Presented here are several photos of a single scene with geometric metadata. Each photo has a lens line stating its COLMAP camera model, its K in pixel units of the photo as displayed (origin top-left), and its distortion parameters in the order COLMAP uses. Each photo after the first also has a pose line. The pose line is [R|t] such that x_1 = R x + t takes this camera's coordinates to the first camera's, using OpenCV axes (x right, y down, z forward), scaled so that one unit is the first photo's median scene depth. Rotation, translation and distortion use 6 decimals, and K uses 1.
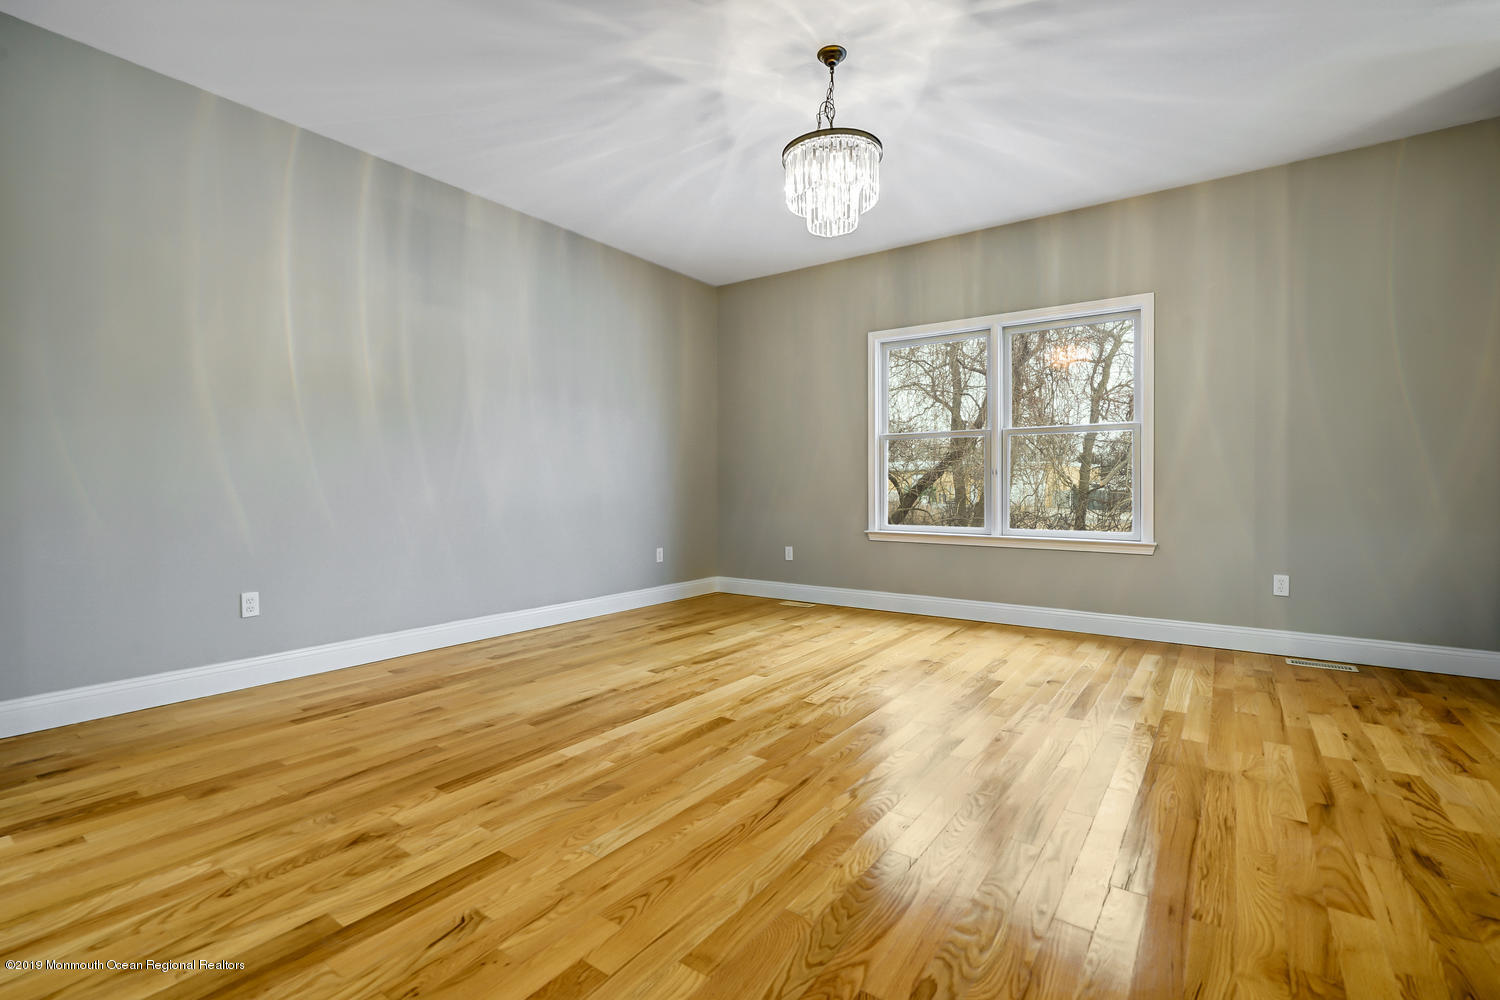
lens RADIAL K [[688.9, 0, 774.5], [0, 688.9, 500.7], [0, 0, 1]] dist [-0.003244, 0.001199]
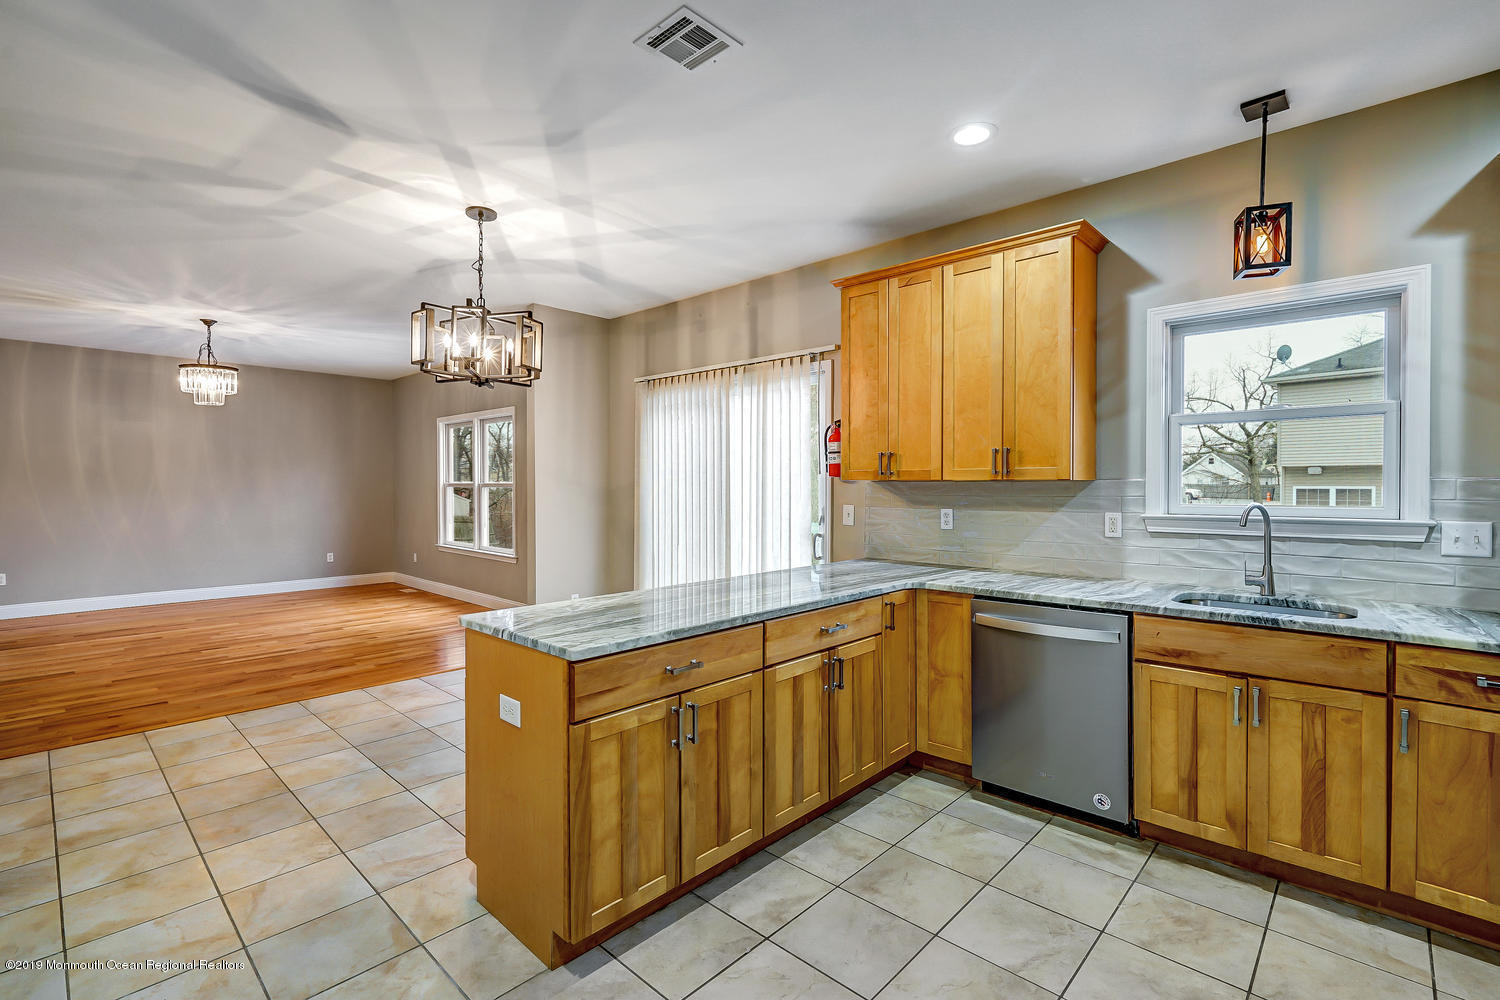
lens RADIAL K [[688.9, 0, 748.0], [0, 688.9, 493.7], [0, 0, 1]] dist [-0.003244, 0.001199]
pose [[0.984116, 0.007863, -0.177354, 1.081303], [-0.008887, 0.999948, -0.004981, -0.068350], [0.177306, 0.006478, 0.984135, -0.378592]]
